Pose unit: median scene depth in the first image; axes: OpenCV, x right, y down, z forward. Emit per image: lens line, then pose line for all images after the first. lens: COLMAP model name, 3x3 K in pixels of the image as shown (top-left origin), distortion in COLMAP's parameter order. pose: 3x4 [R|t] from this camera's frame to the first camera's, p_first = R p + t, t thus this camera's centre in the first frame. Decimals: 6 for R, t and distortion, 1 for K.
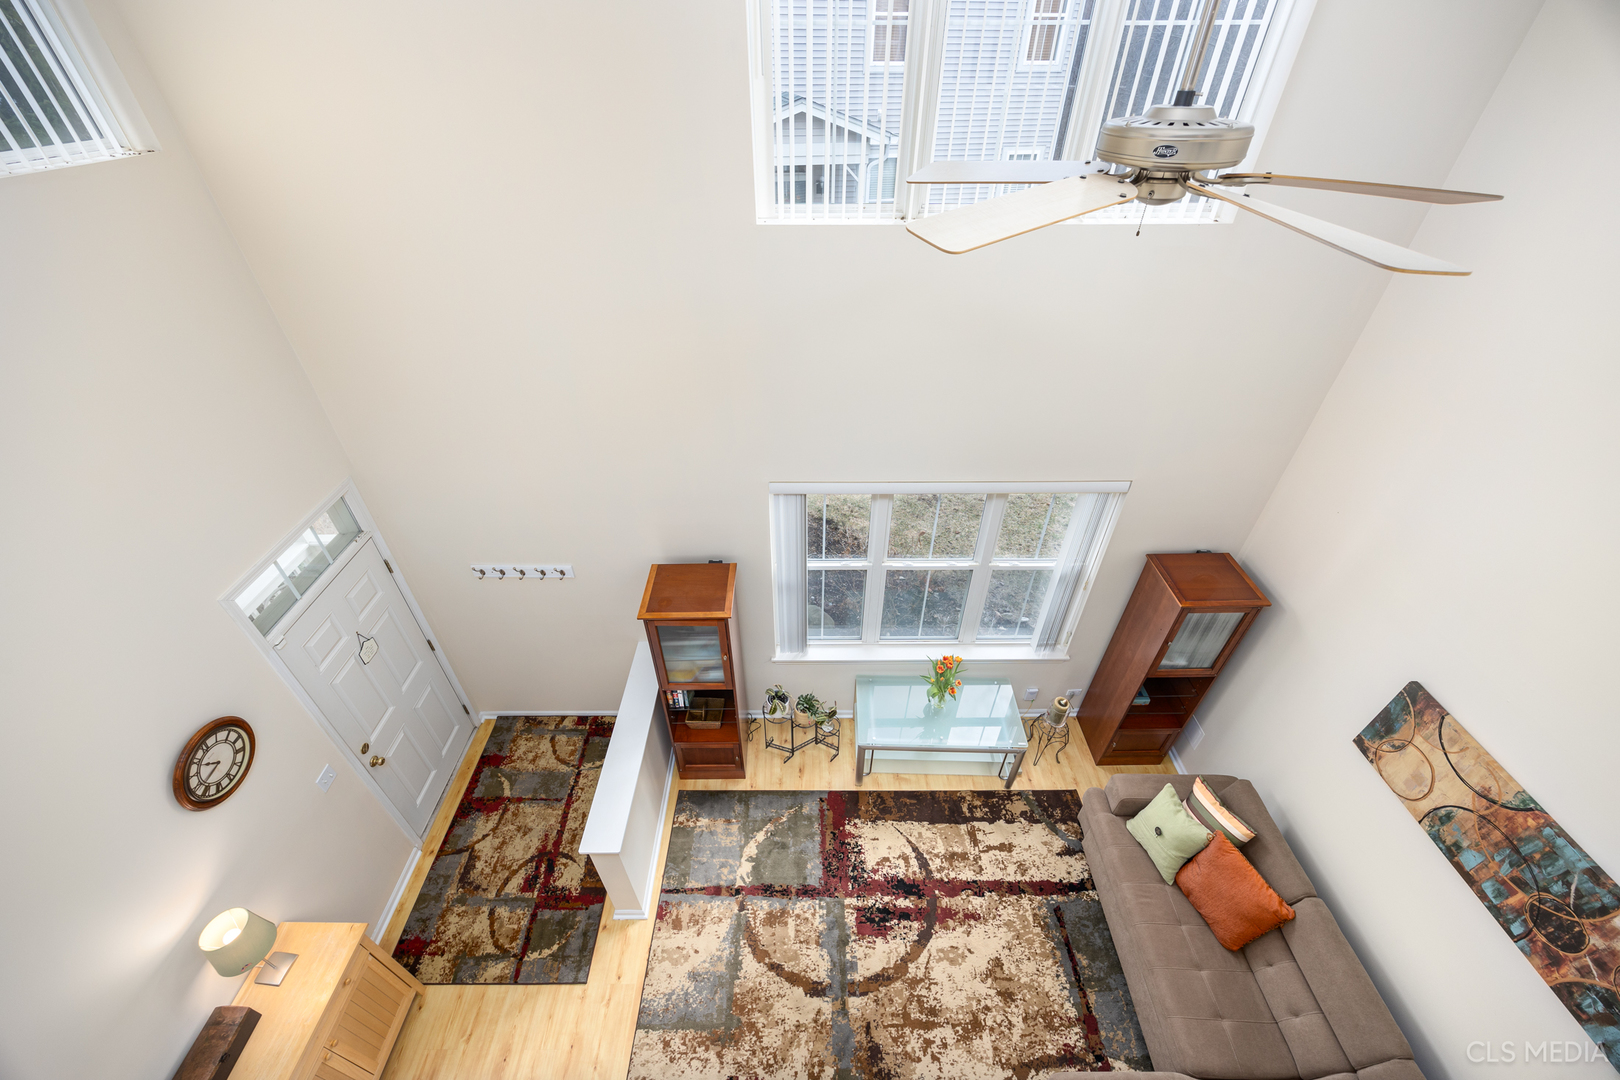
lens RADIAL K [[611.8, 0, 808.2], [0, 611.8, 519.7], [0, 0, 1]] dist [-0.002442, 0.000151]
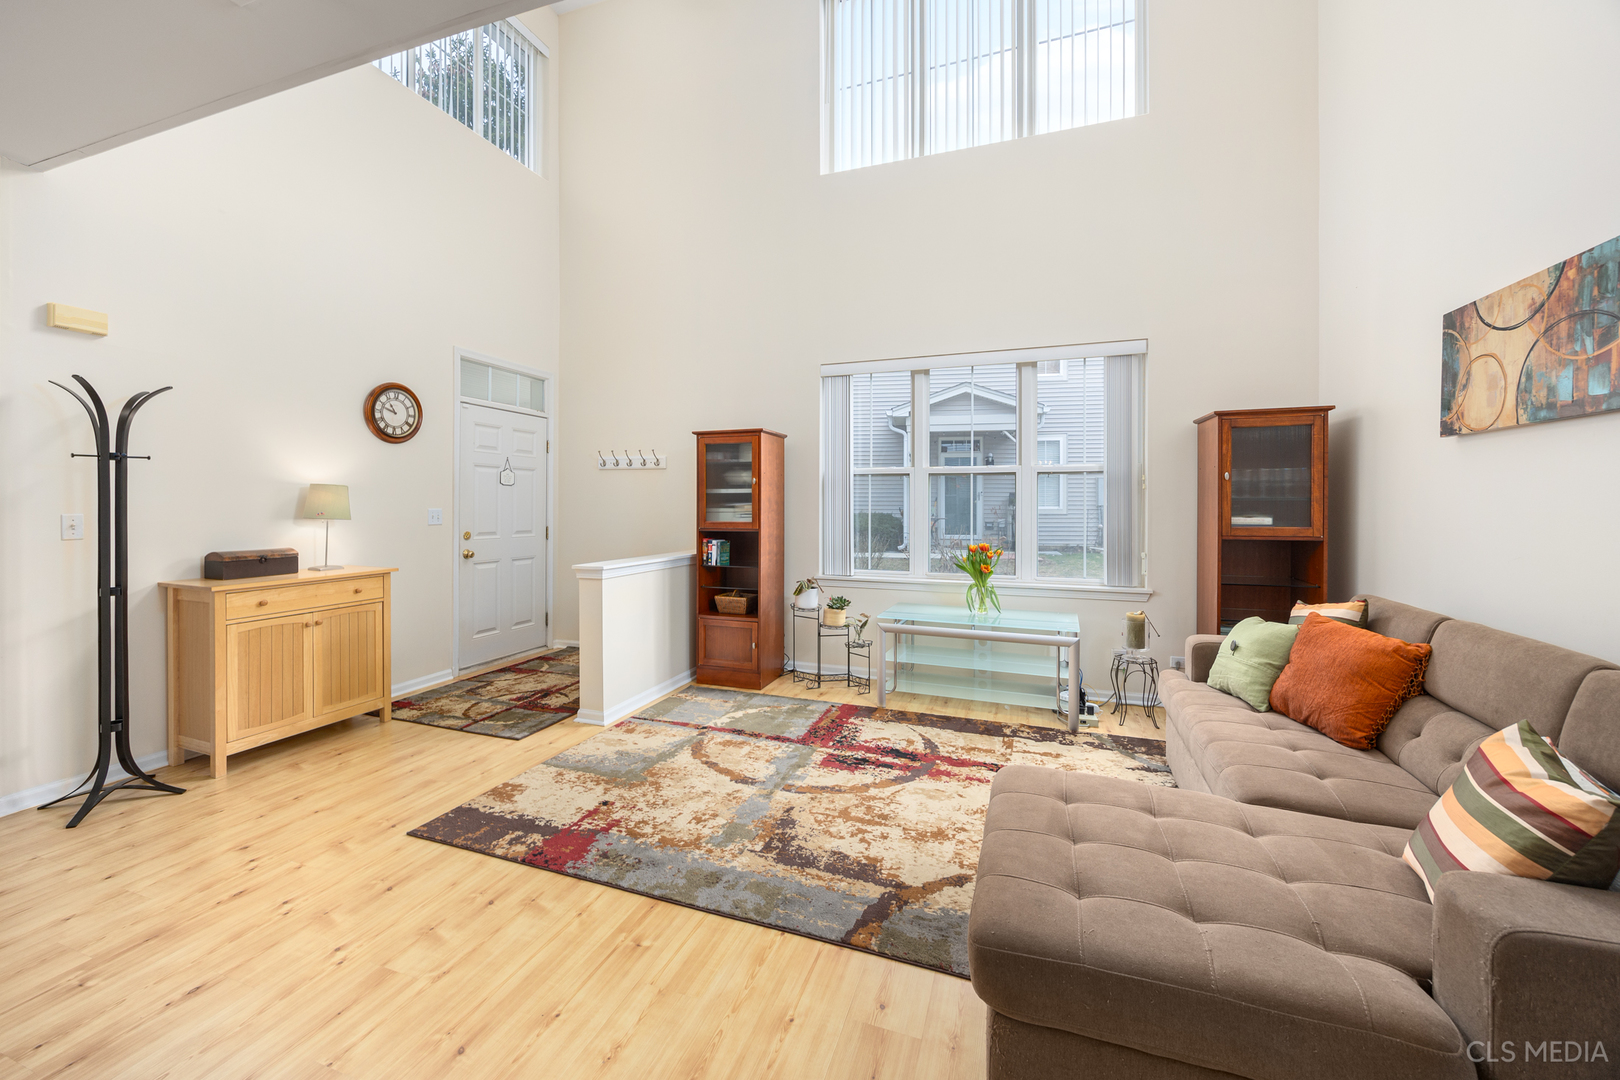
lens RADIAL K [[630.3, 0, 805.7], [0, 630.3, 502.5], [0, 0, 1]] dist [-0.002670, -0.000096]
pose [[0.937463, 0.002529, -0.348076, 0.349603], [-0.213283, 0.794442, -0.568658, 0.890181], [0.275088, 0.607335, 0.745299, 0.197970]]
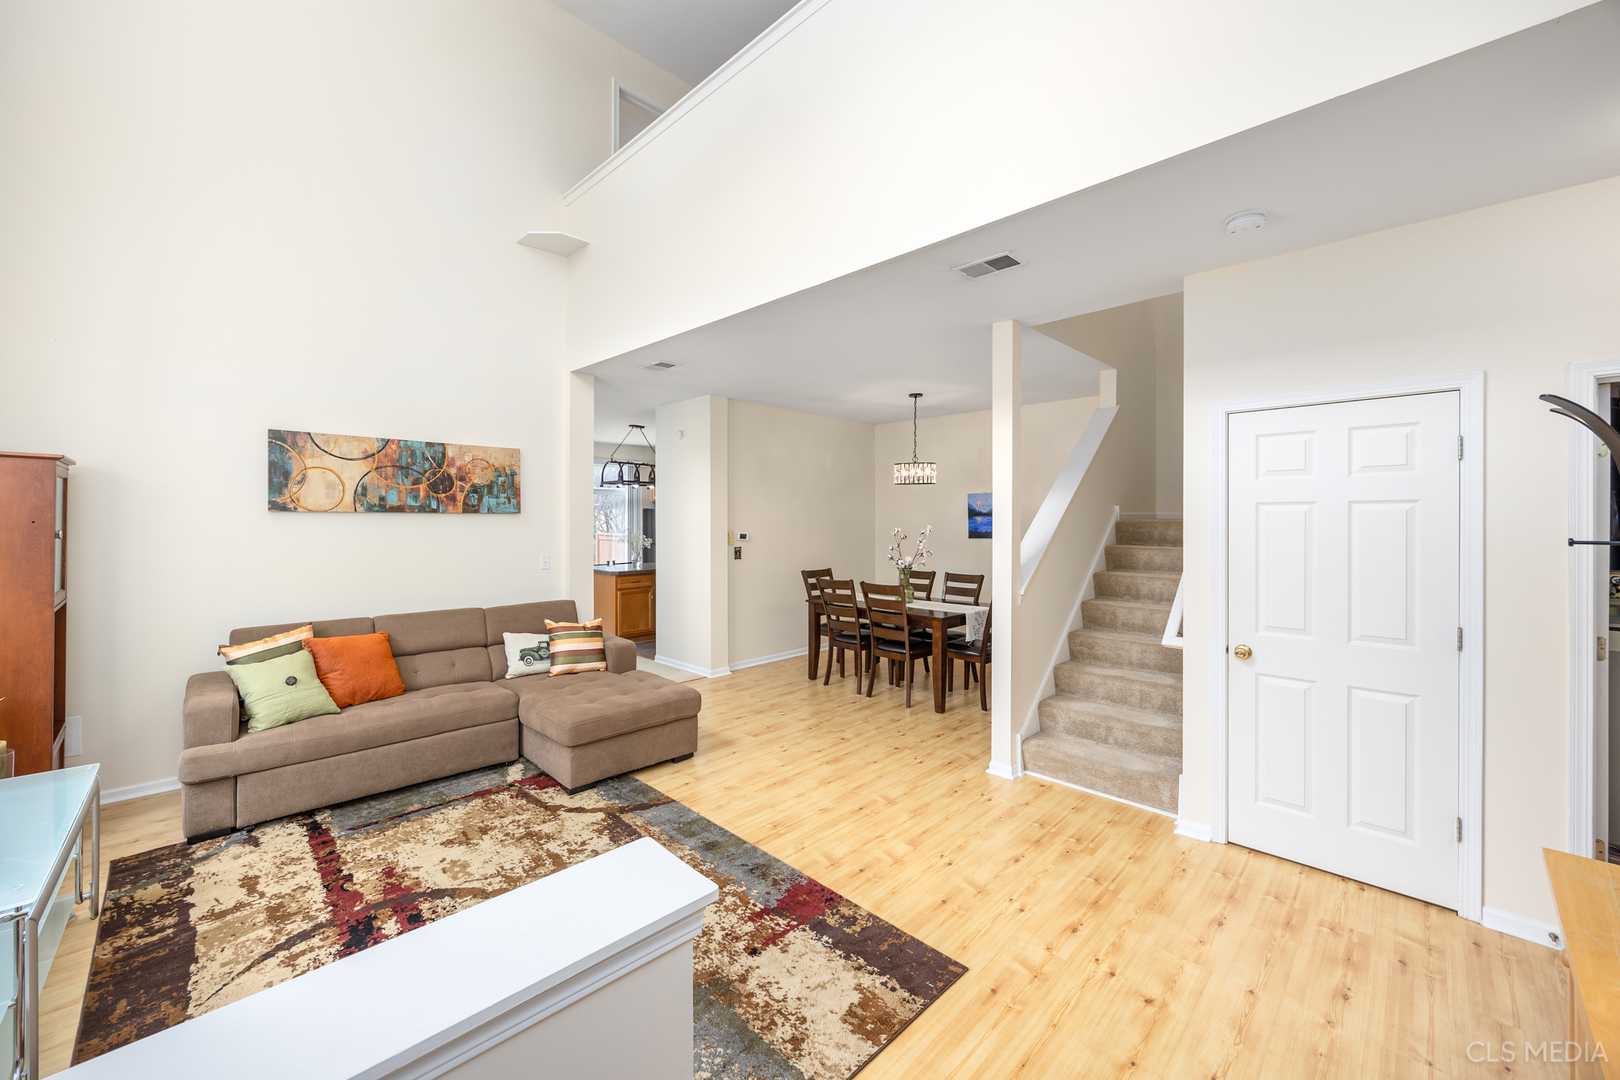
lens RADIAL K [[628.6, 0, 807.8], [0, 628.6, 524.0], [0, 0, 1]] dist [-0.001615, -0.000097]
pose [[-0.704479, -0.005435, 0.709704, -0.556529], [0.428987, 0.793365, 0.431905, 0.259217], [-0.565402, 0.608722, -0.556577, 0.927820]]
